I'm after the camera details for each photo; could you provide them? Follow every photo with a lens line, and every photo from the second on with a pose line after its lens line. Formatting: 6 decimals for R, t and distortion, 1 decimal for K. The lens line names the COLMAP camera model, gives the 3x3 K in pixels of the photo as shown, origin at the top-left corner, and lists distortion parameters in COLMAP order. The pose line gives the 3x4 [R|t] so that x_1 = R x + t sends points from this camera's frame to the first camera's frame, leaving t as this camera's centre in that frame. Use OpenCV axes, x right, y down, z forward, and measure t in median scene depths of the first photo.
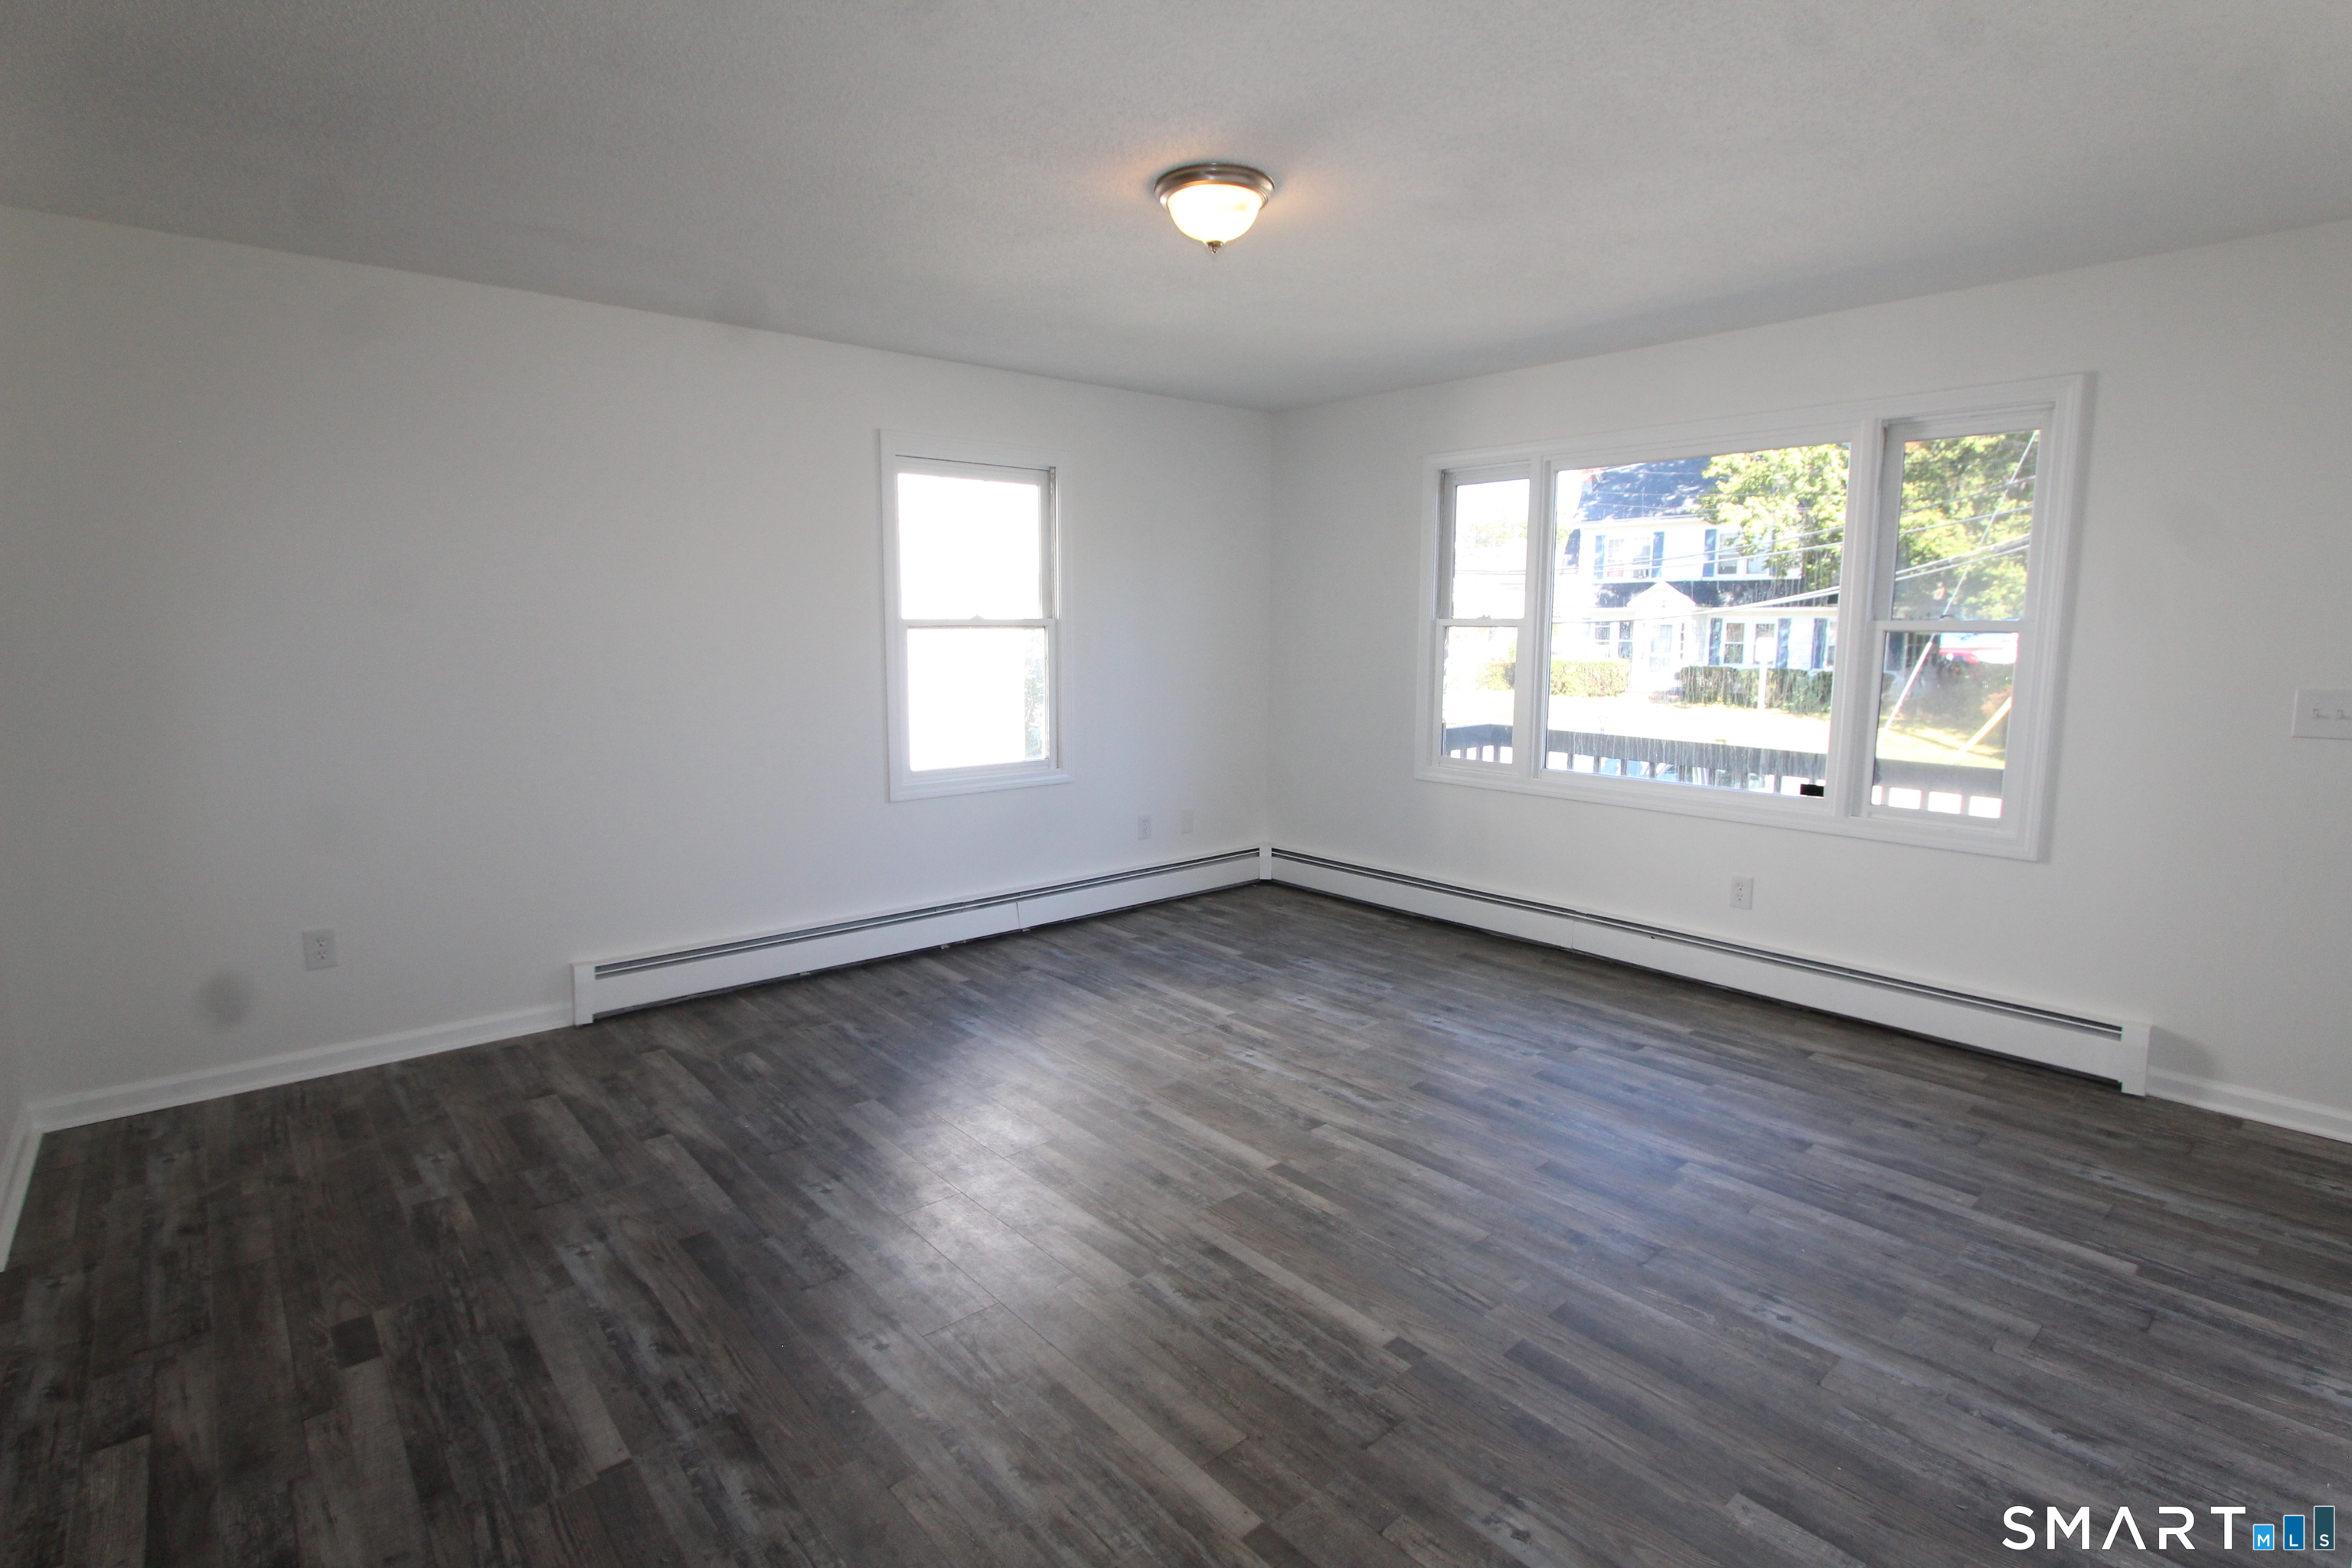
lens RADIAL K [[1087.1, 0, 1173.7], [0, 1087.1, 798.1], [0, 0, 1]] dist [-0.020834, 0.003122]
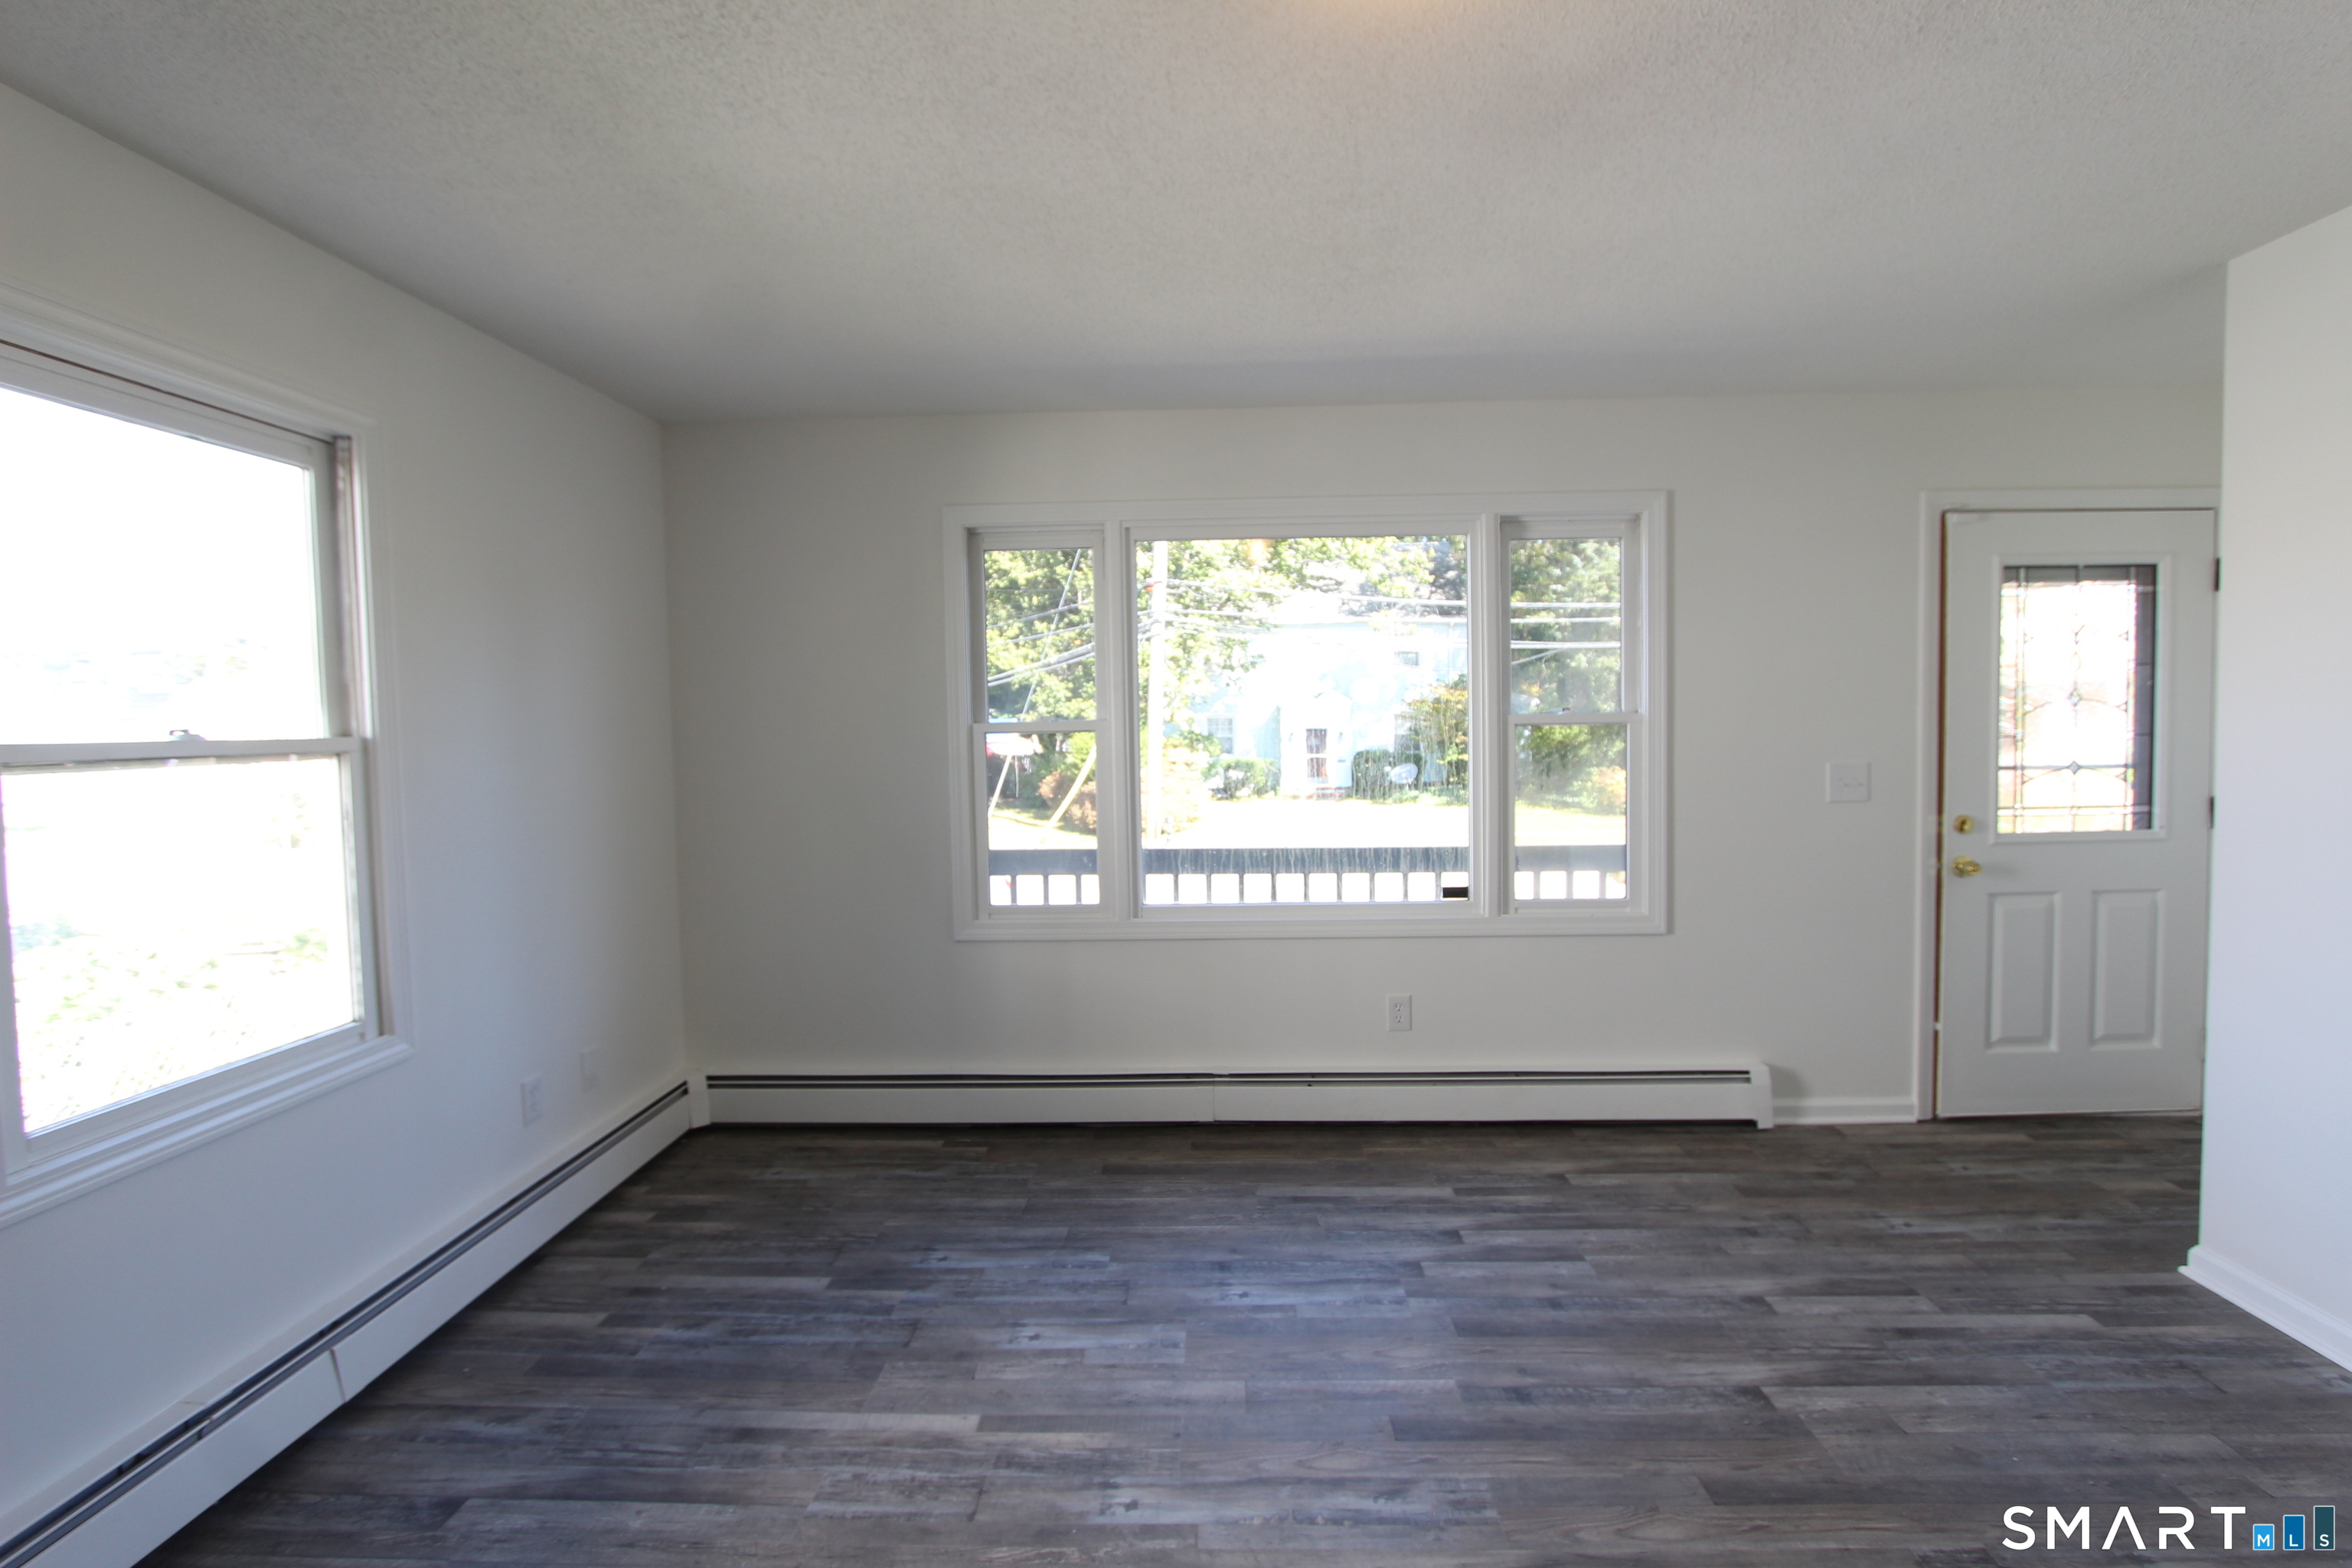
lens RADIAL K [[1087.1, 0, 1164.0], [0, 1087.1, 776.3], [0, 0, 1]] dist [-0.020834, 0.003122]
pose [[0.688648, -0.054448, 0.723049, -0.274464], [0.133837, 0.989588, -0.052950, -0.092504], [-0.712638, 0.133234, 0.688764, 0.516055]]
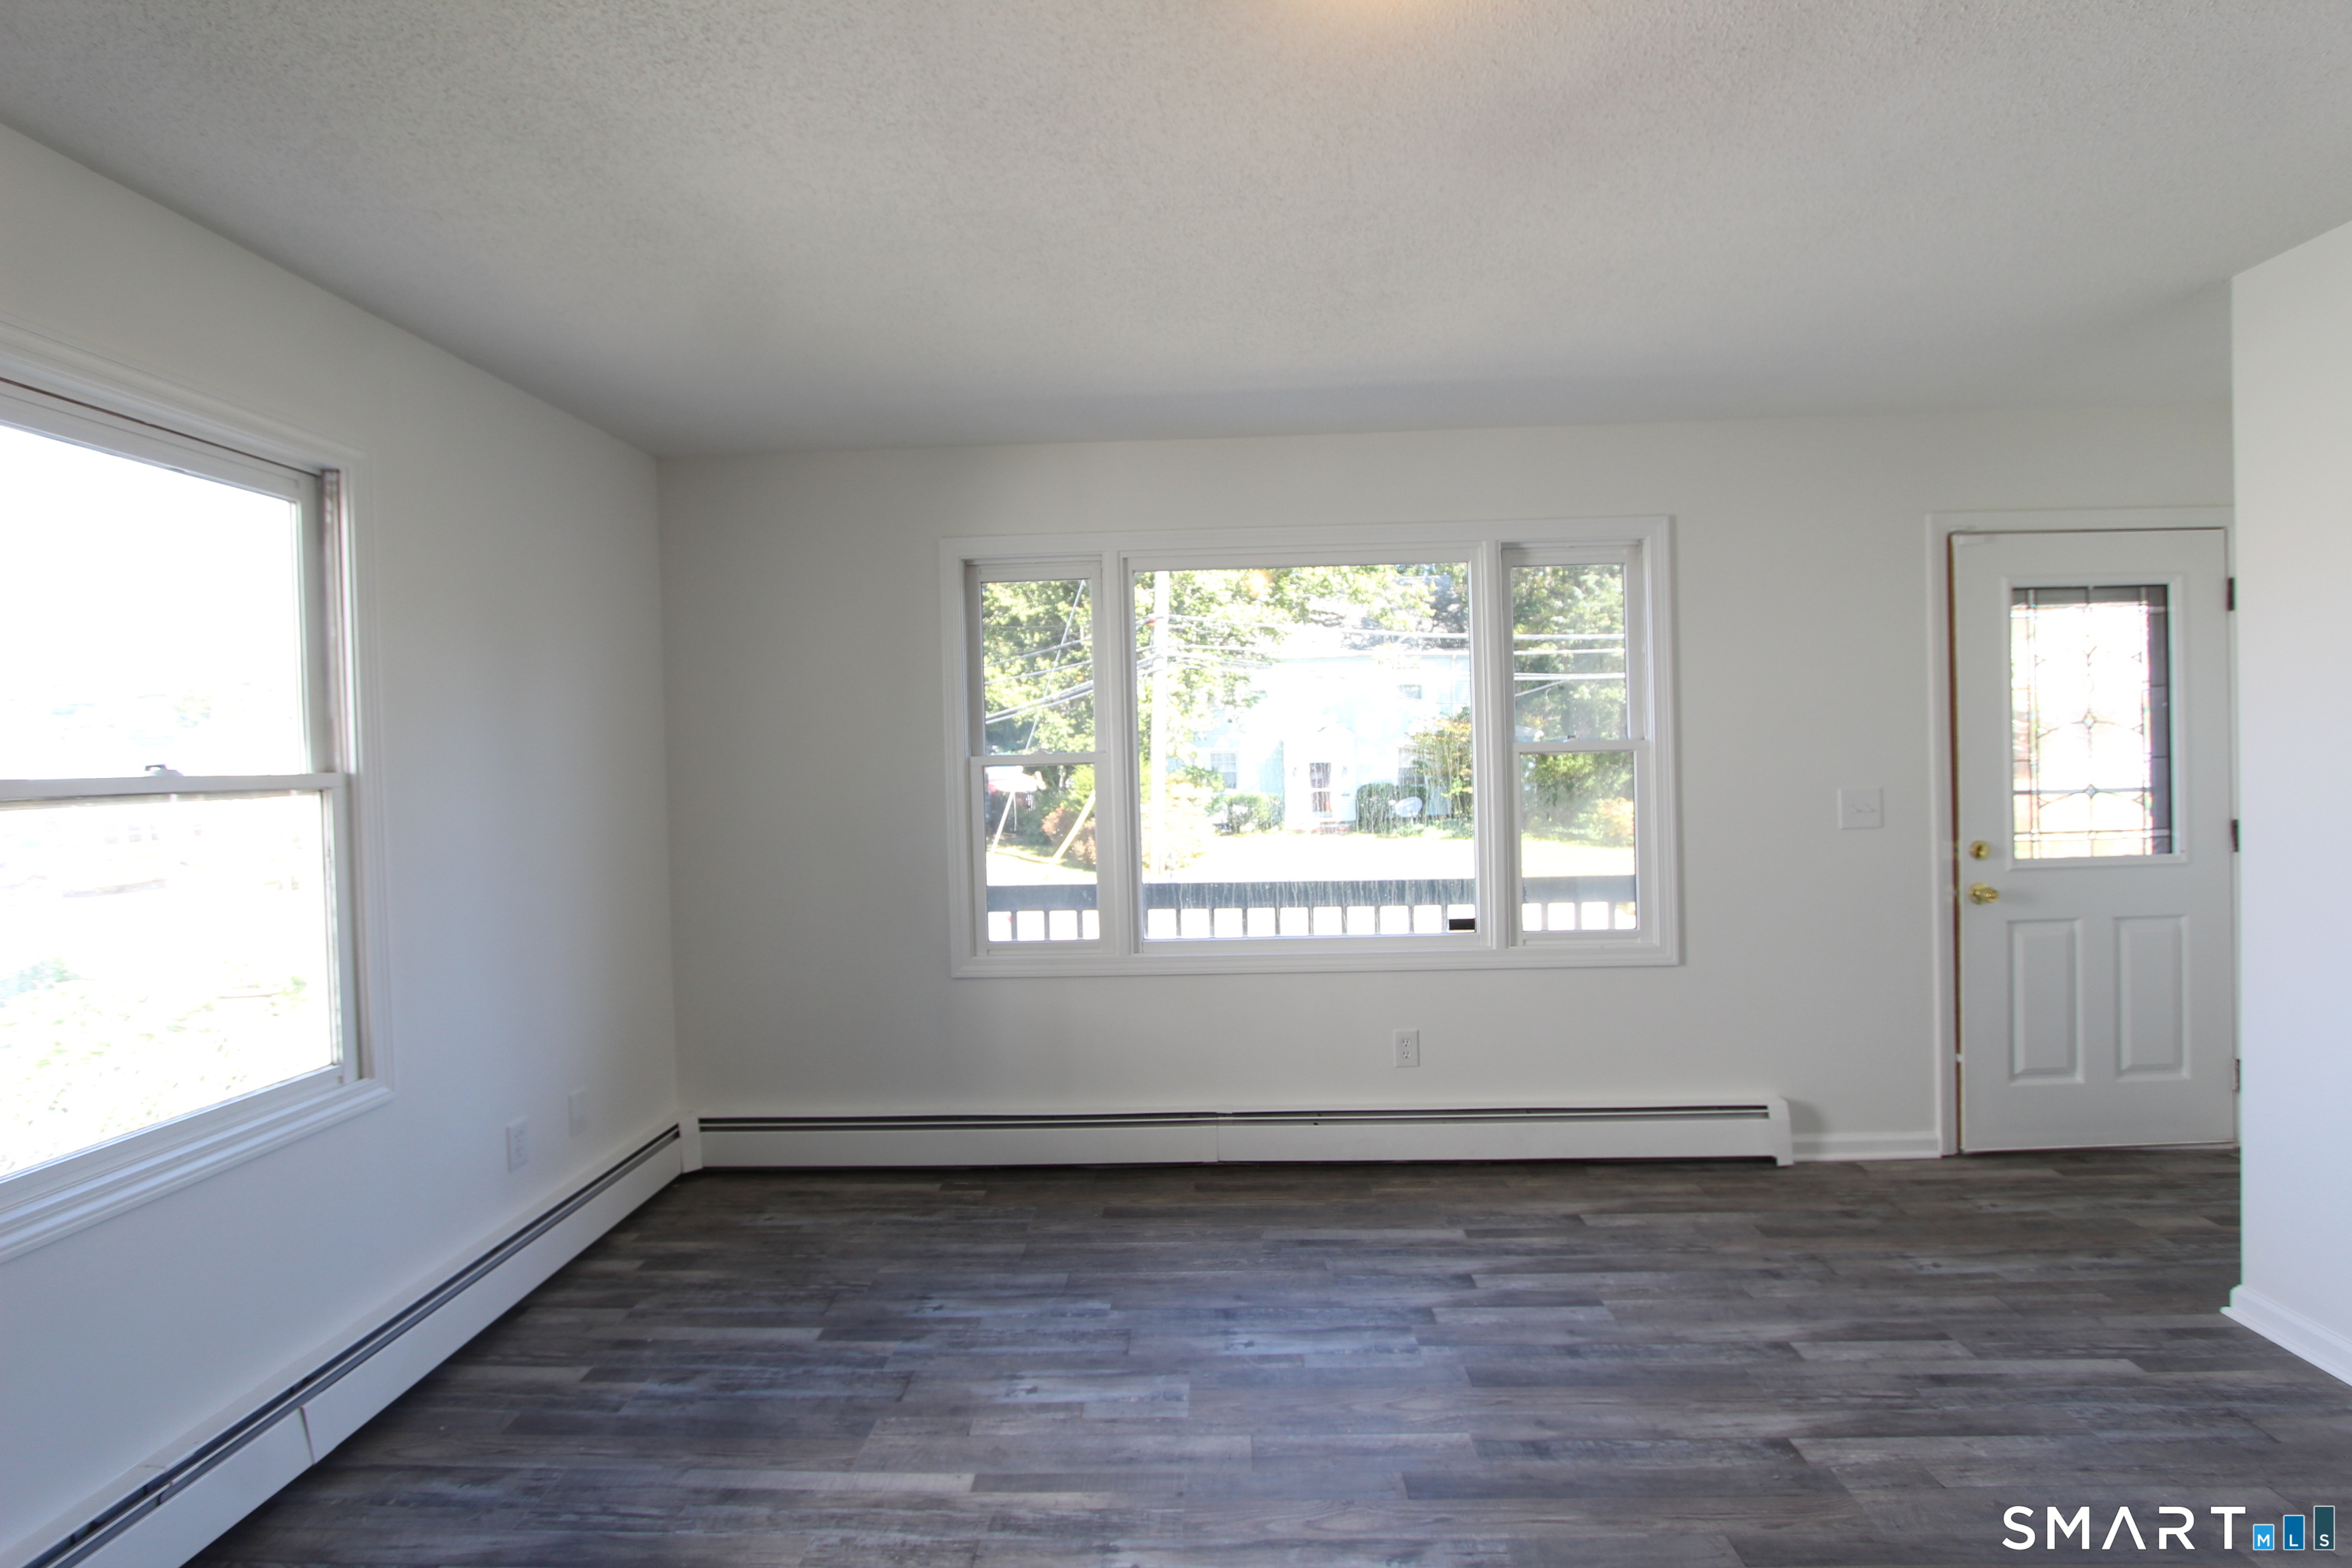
lens RADIAL K [[1087.1, 0, 1164.0], [0, 1087.1, 776.1], [0, 0, 1]] dist [-0.020834, 0.003122]
pose [[0.691189, -0.035593, 0.721797, -0.262317], [0.141537, 0.986111, -0.086909, -0.089019], [-0.708679, 0.162231, 0.686626, 0.523090]]
